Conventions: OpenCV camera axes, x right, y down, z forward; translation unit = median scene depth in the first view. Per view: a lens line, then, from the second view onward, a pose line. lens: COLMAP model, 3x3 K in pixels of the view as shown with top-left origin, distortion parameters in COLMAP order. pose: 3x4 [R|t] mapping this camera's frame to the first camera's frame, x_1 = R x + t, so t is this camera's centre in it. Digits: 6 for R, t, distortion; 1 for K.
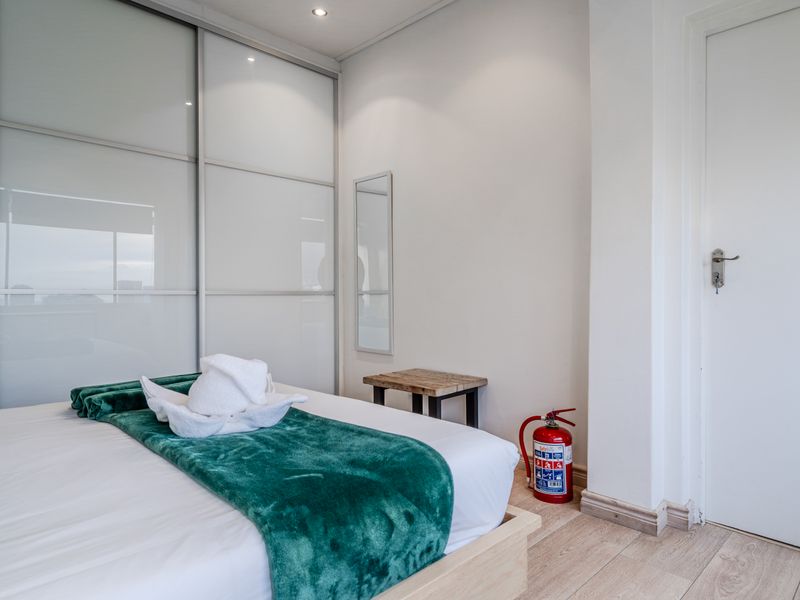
lens RADIAL K [[506.4, 0, 400.6], [0, 506.4, 297.6], [0, 0, 1]] dist [0.003775, -0.005255]
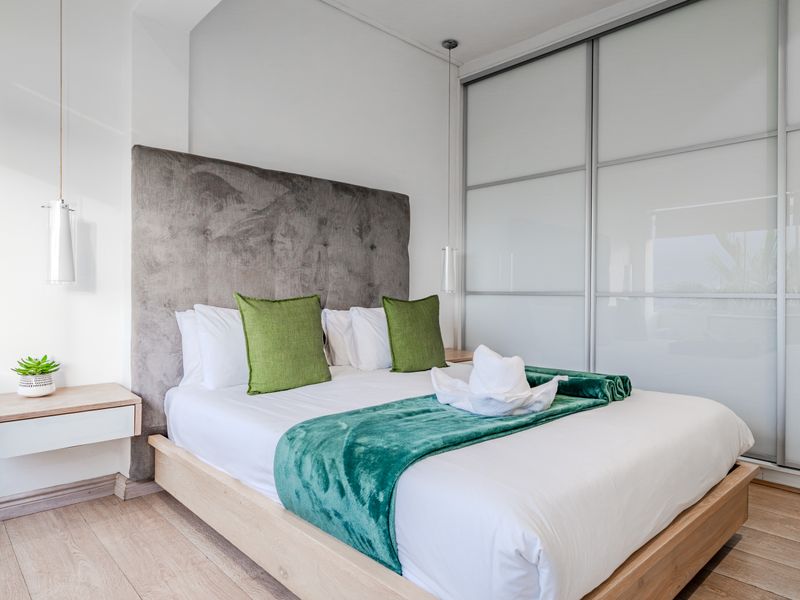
lens RADIAL K [[505.3, 0, 400.9], [0, 505.3, 298.3], [0, 0, 1]] dist [0.011497, 0.002572]
pose [[0.005874, 0.012735, -0.999902, 0.667255], [-0.023629, 0.999641, 0.012593, -0.005907], [0.999704, 0.023553, 0.006173, 0.649765]]
